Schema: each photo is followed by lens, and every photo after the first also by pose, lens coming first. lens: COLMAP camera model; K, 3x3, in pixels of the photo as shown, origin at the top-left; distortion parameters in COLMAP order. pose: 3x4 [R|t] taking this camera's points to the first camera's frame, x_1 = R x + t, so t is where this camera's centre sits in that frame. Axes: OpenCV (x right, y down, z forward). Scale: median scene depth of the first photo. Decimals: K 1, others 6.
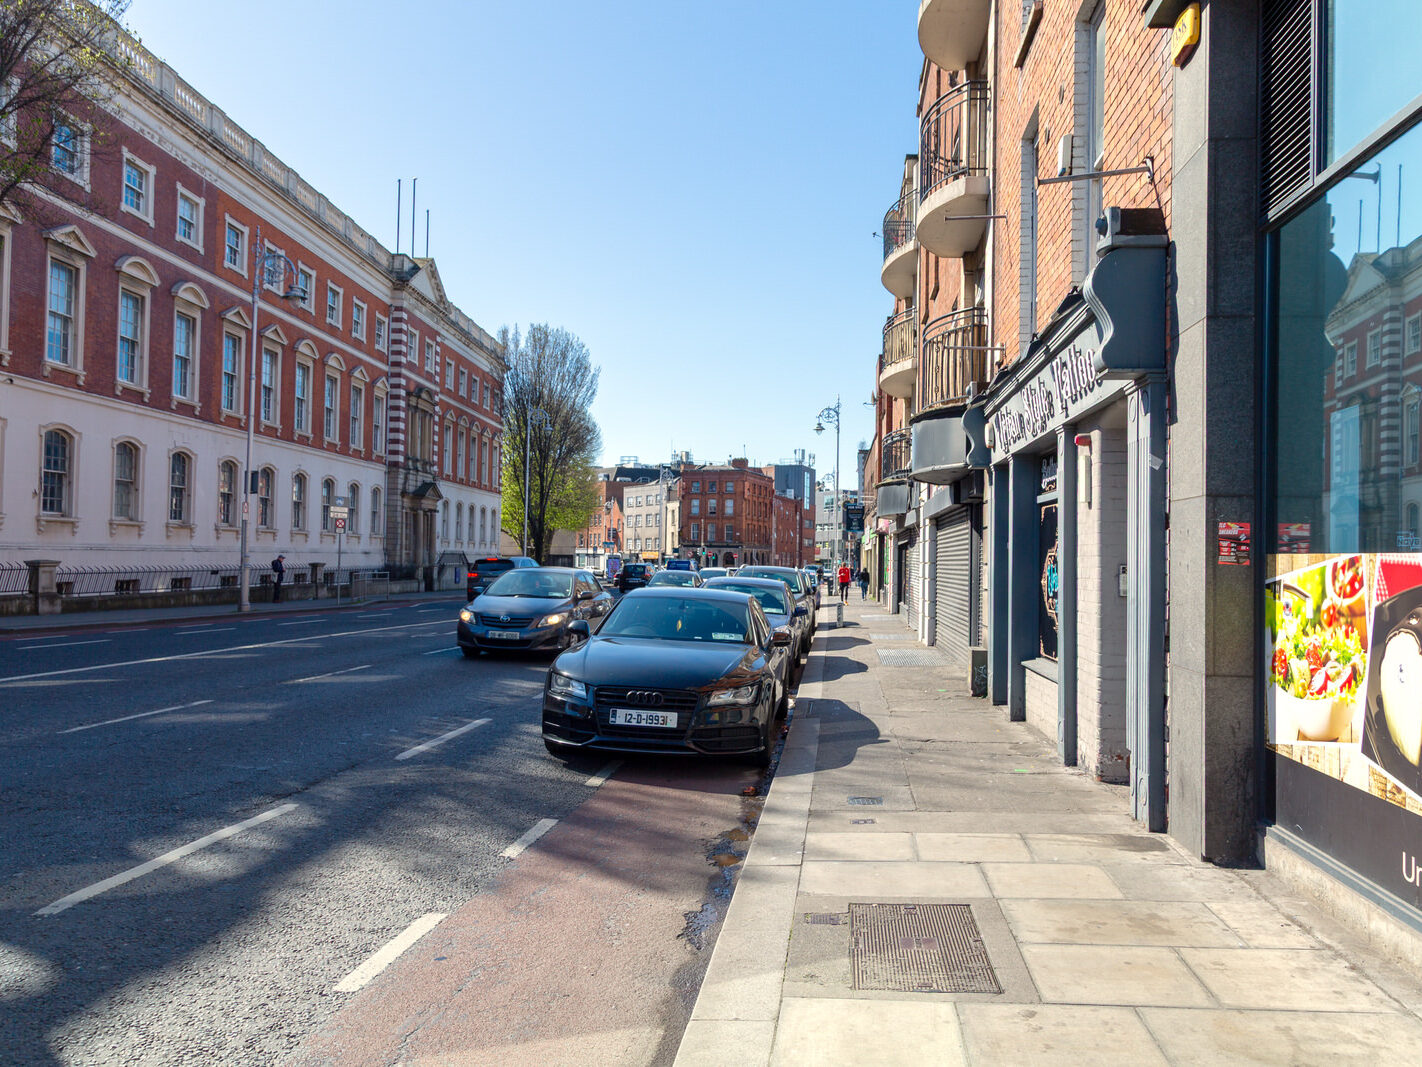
lens RADIAL K [[952.0, 0, 729.5], [0, 952.0, 533.0], [0, 0, 1]] dist [-0.000864, 0.000705]
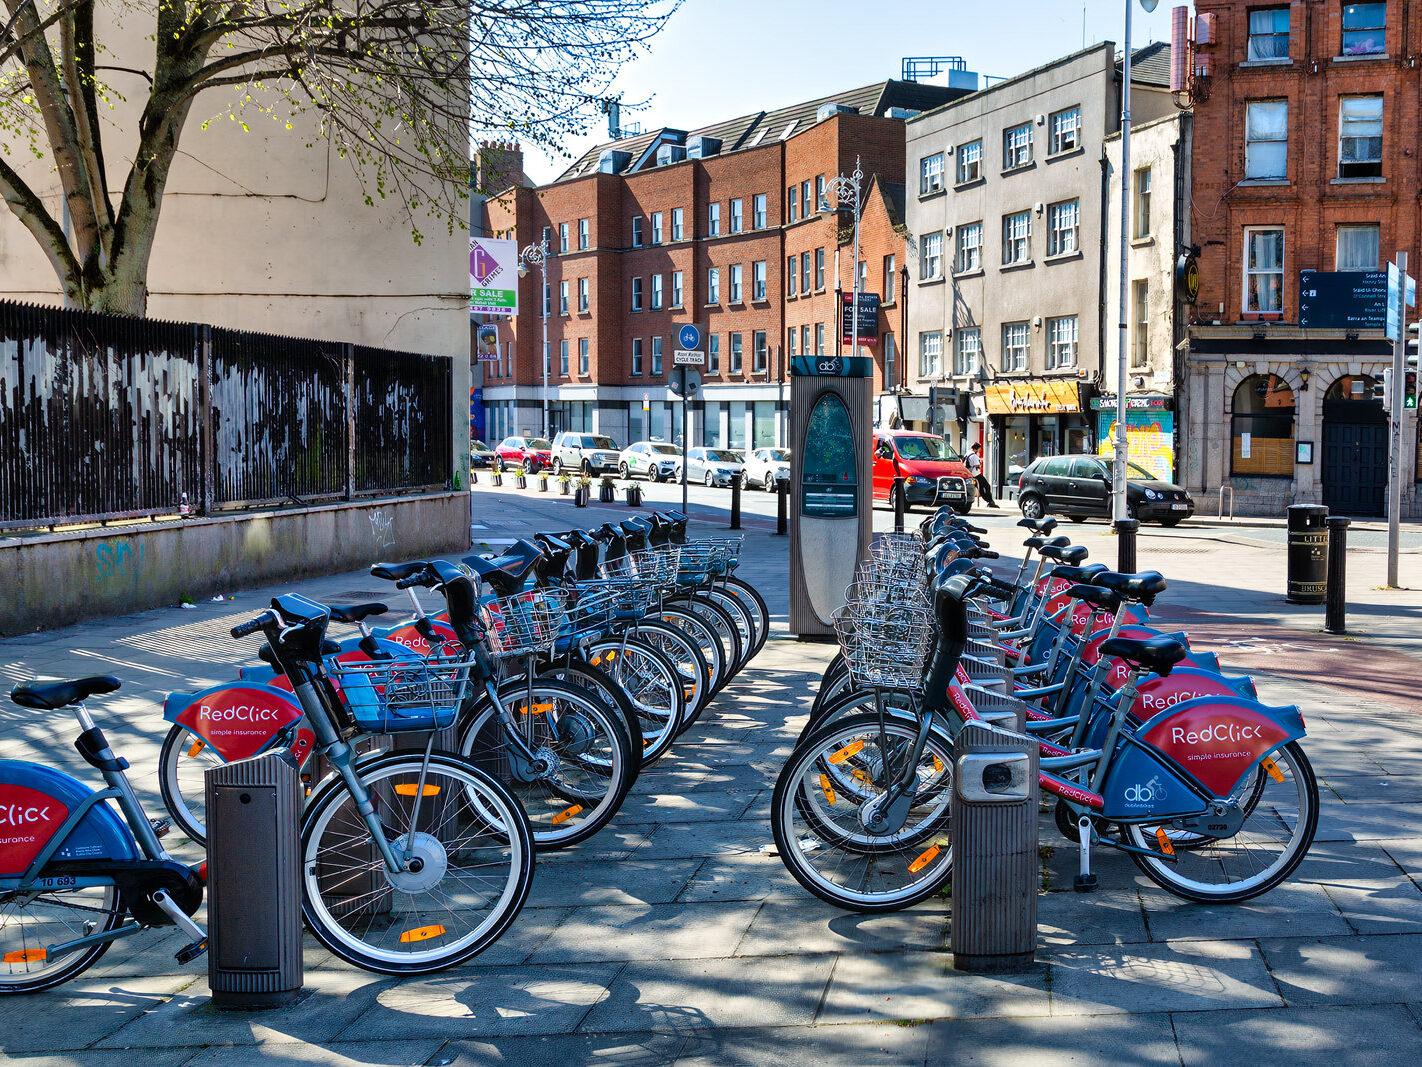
lens RADIAL K [[1542.7, 0, 711.0], [0, 1542.7, 533.5], [0, 0, 1]] dist [-0.116339, 0.052449]
pose [[0.966614, 0.006569, -0.256154, -0.066554], [0.018443, 0.995295, 0.095122, 0.020662], [0.255574, -0.096670, 0.961944, 0.683930]]
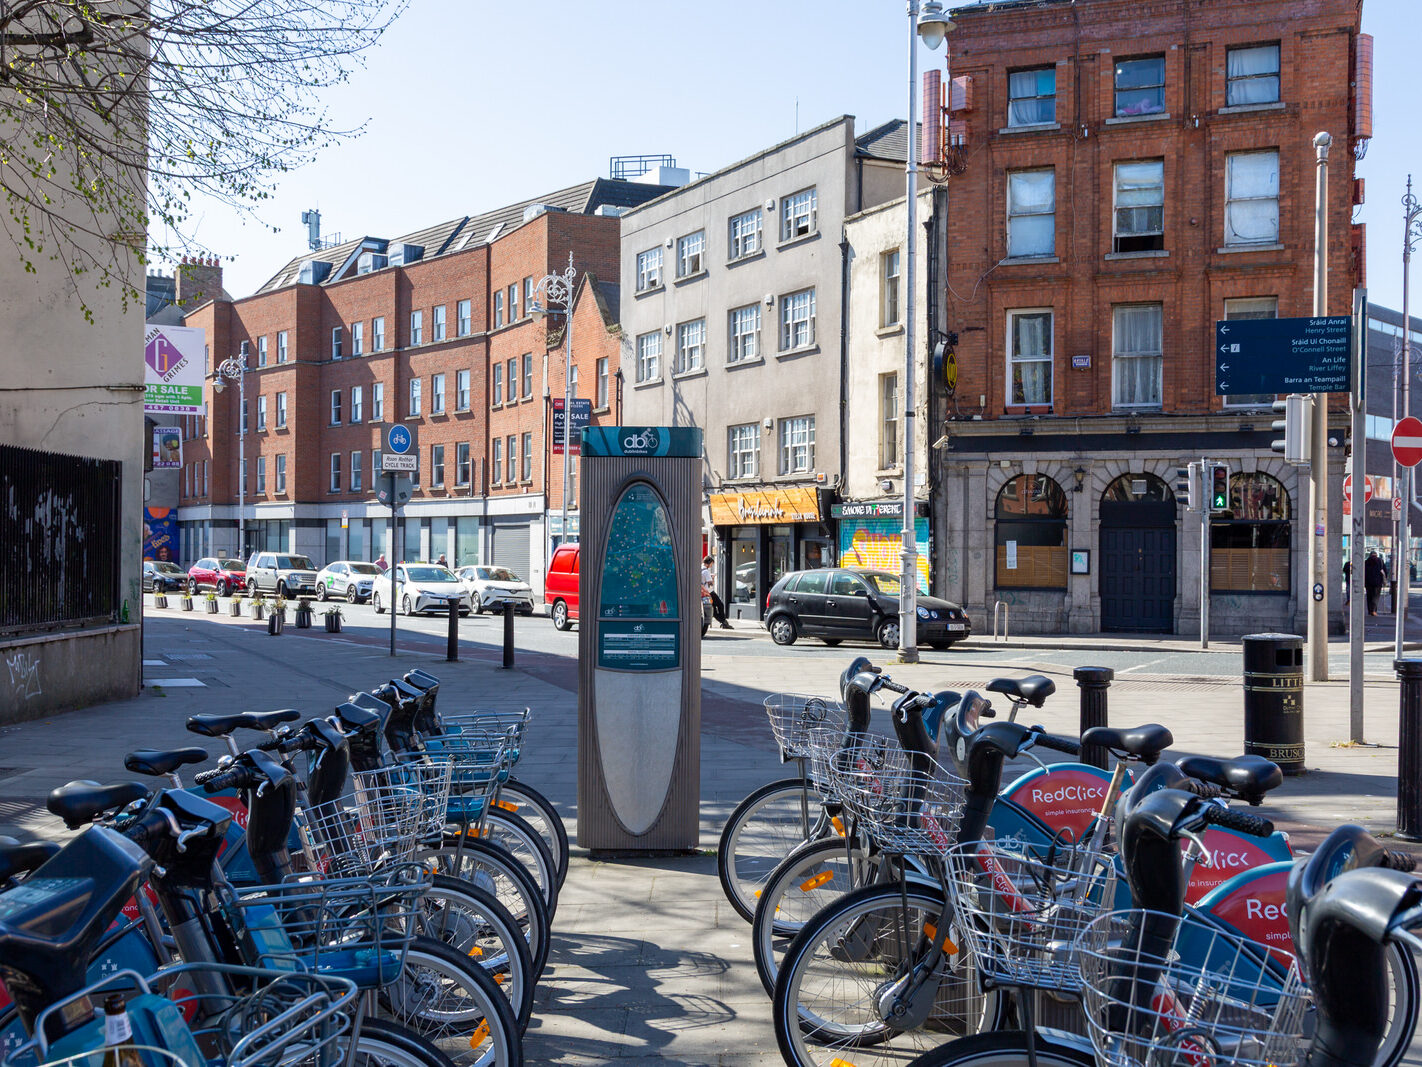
lens RADIAL K [[1391.1, 0, 741.2], [0, 1391.1, 536.7], [0, 0, 1]] dist [-0.075006, 0.015319]
pose [[0.999330, -0.010953, -0.034921, -0.081082], [0.011556, 0.999787, 0.017108, 0.026126], [0.034726, -0.017501, 0.999244, 0.758537]]
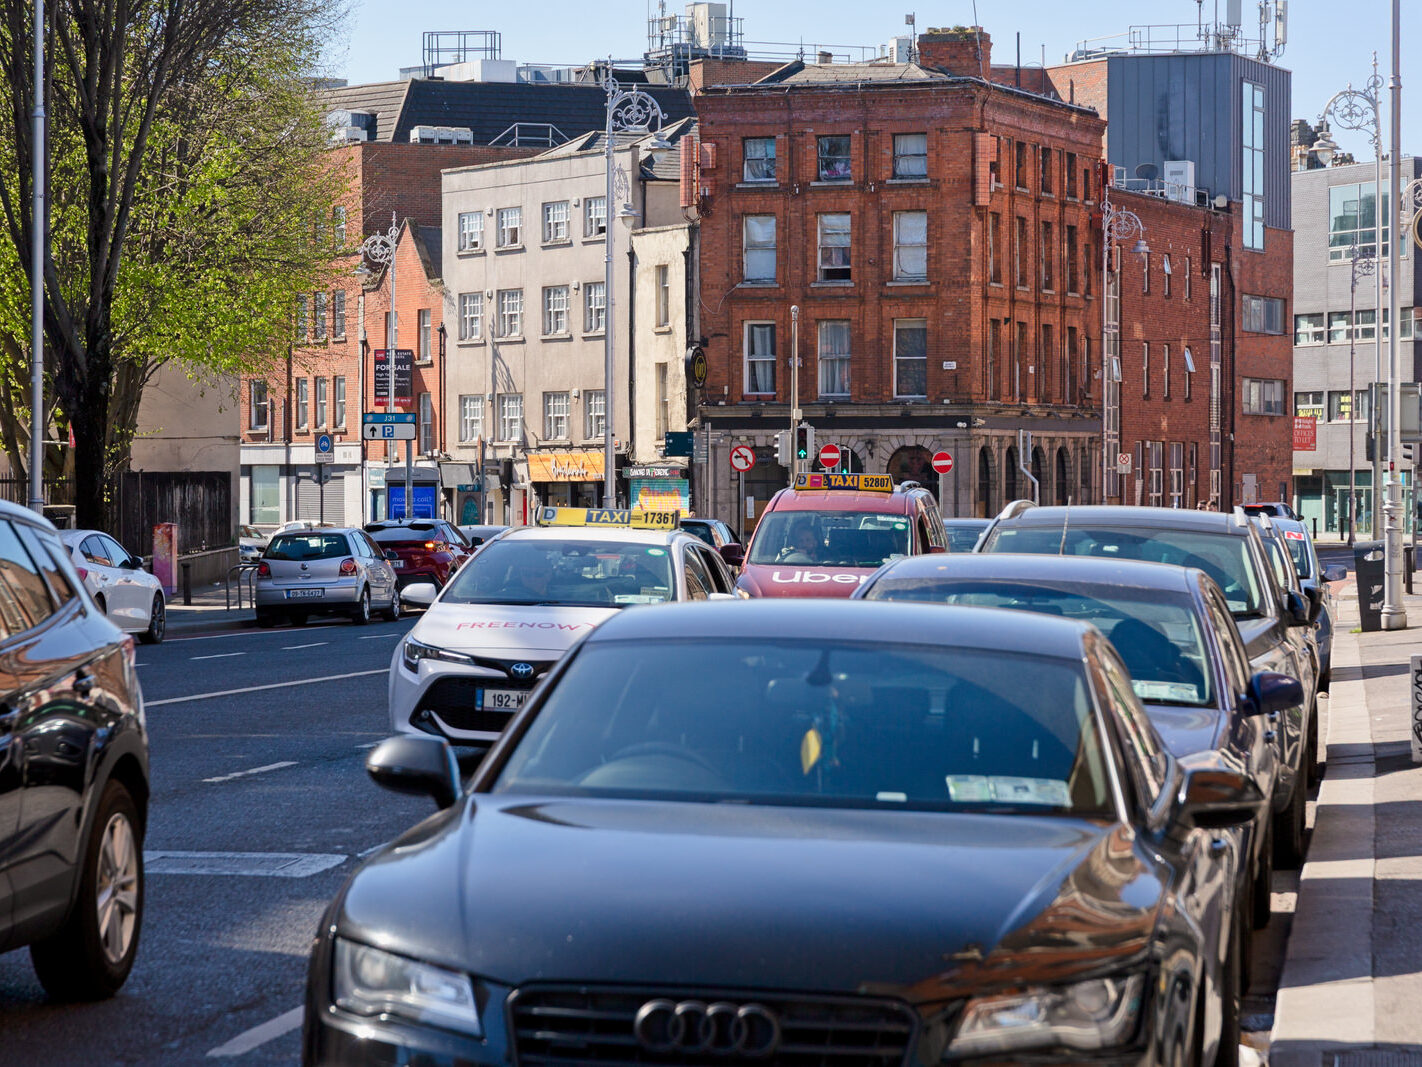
lens RADIAL K [[4247.3, 0, 711.0], [0, 4247.3, 533.5], [0, 0, 1]] dist [-0.059467, 0.523488]
pose [[0.998765, -0.018395, -0.046161, -0.002186], [0.020243, 0.999000, 0.039875, -0.000426], [0.045381, -0.040760, 0.998138, -0.009701]]
